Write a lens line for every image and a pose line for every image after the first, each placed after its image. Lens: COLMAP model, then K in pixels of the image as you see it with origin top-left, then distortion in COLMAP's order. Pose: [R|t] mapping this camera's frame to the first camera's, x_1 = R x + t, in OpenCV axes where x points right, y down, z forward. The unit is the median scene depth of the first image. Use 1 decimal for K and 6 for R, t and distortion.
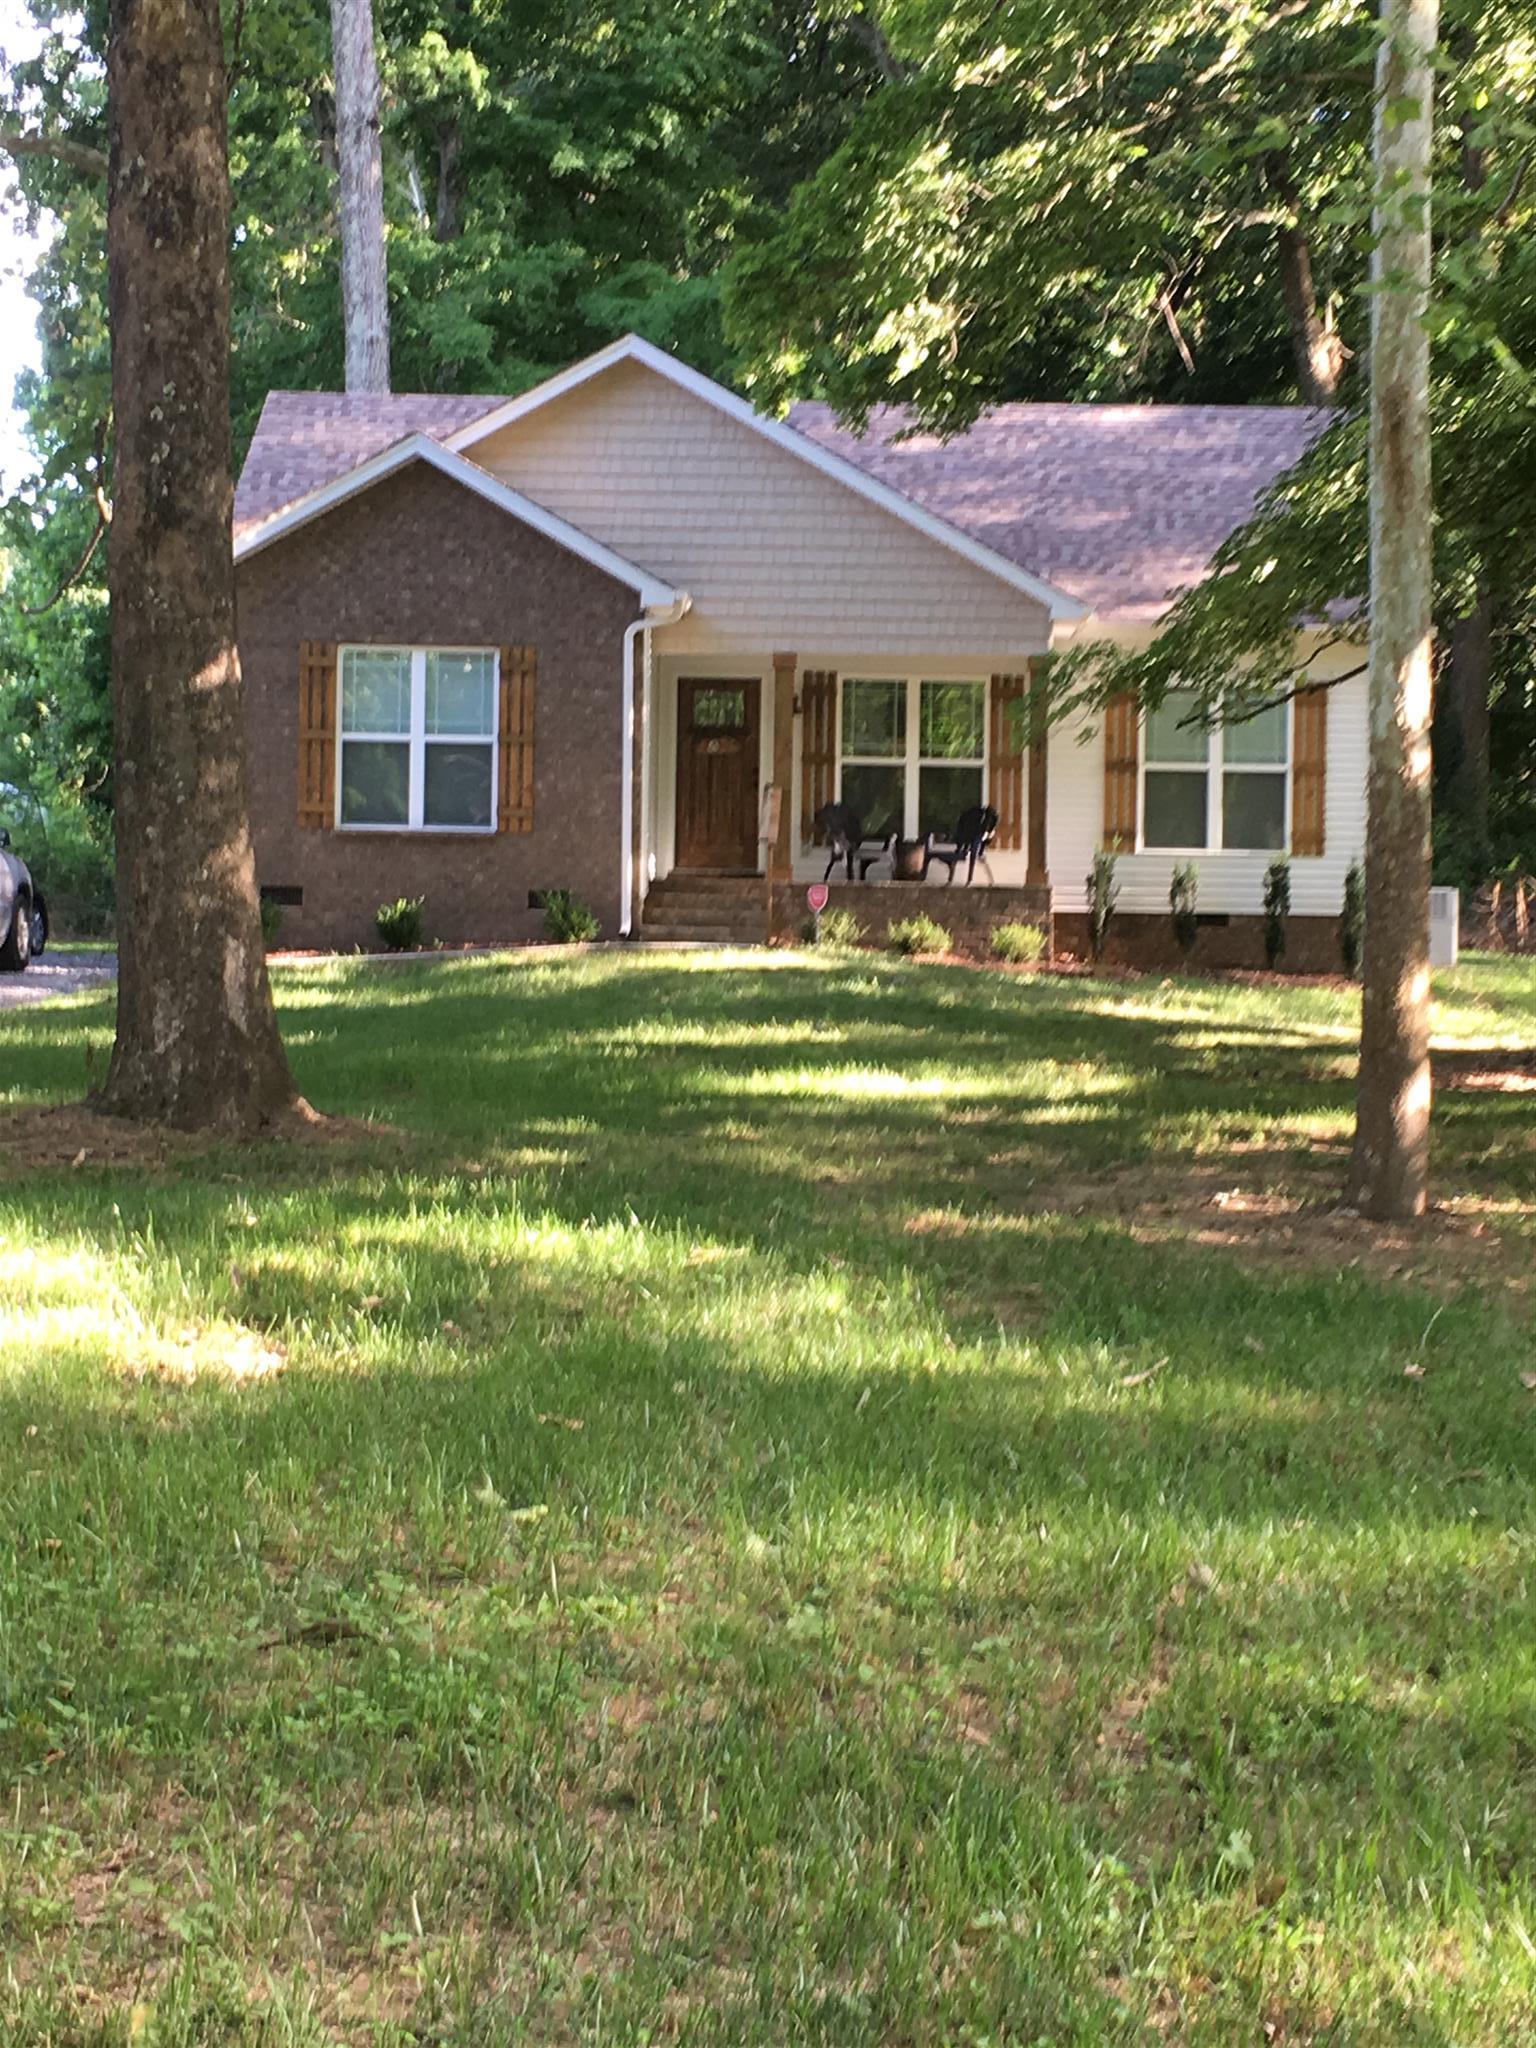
lens RADIAL K [[4197.4, 0, 768.0], [0, 4197.4, 1024.0], [0, 0, 1]] dist [0.007202, -0.226094]
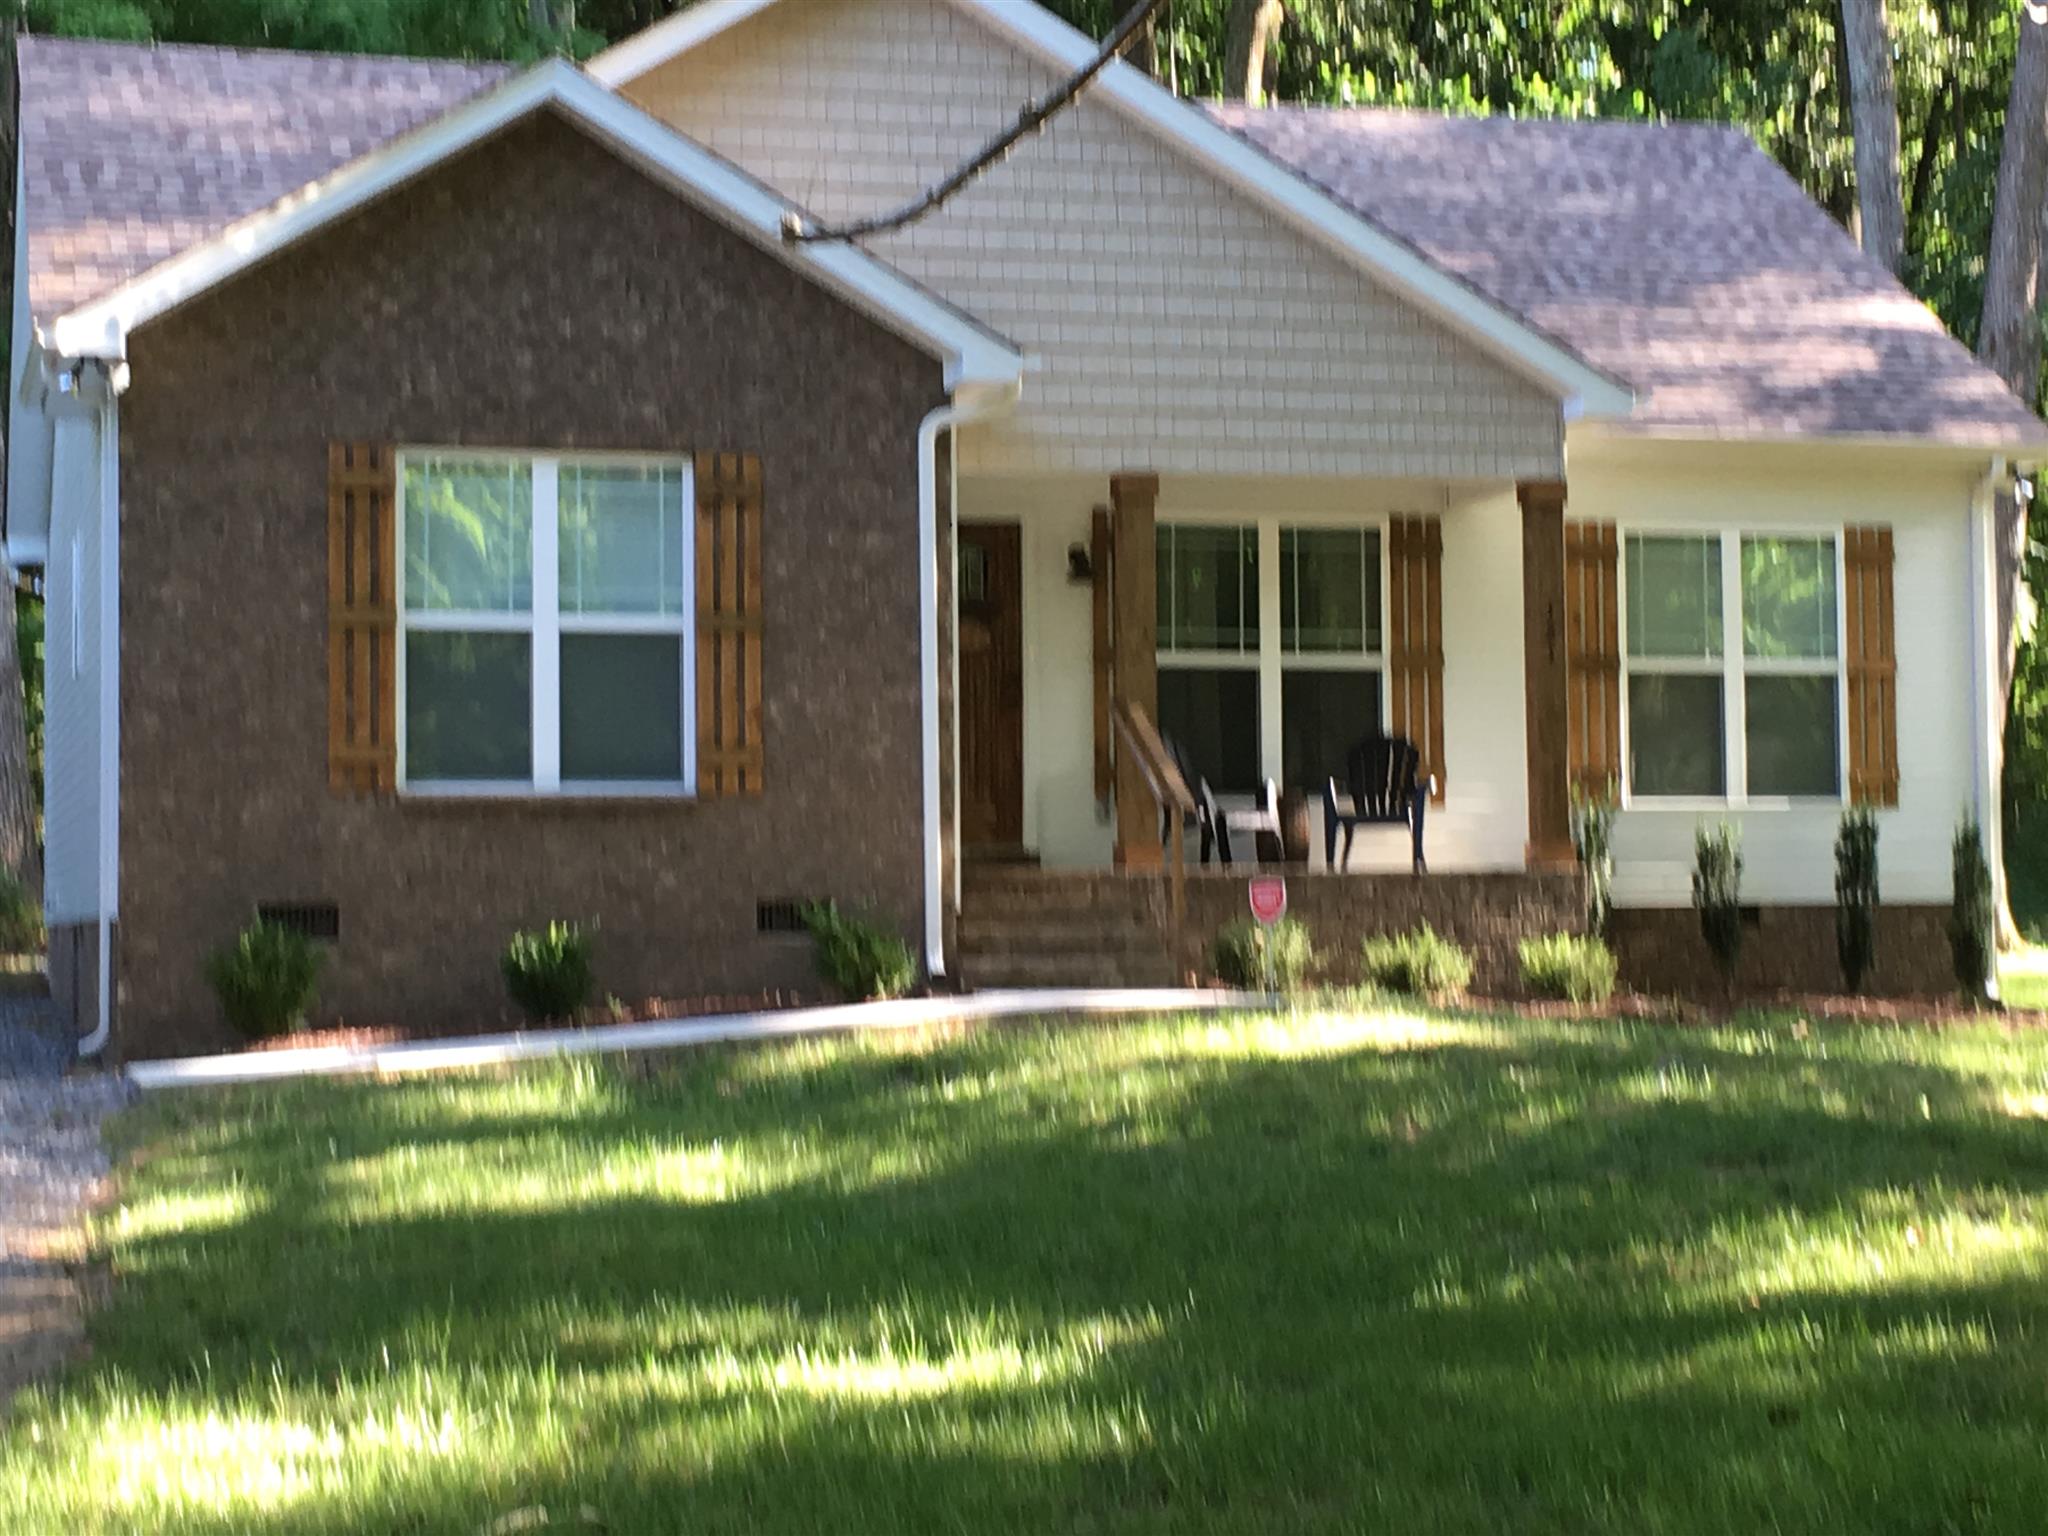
lens RADIAL K [[4197.4, 0, 1024.0], [0, 4197.4, 768.0], [0, 0, 1]] dist [0.007202, -0.226094]
pose [[0.957259, -0.014099, 0.288888, -0.180821], [0.023921, 0.999249, -0.030497, -0.031509], [-0.288240, 0.036104, 0.956877, 0.466711]]
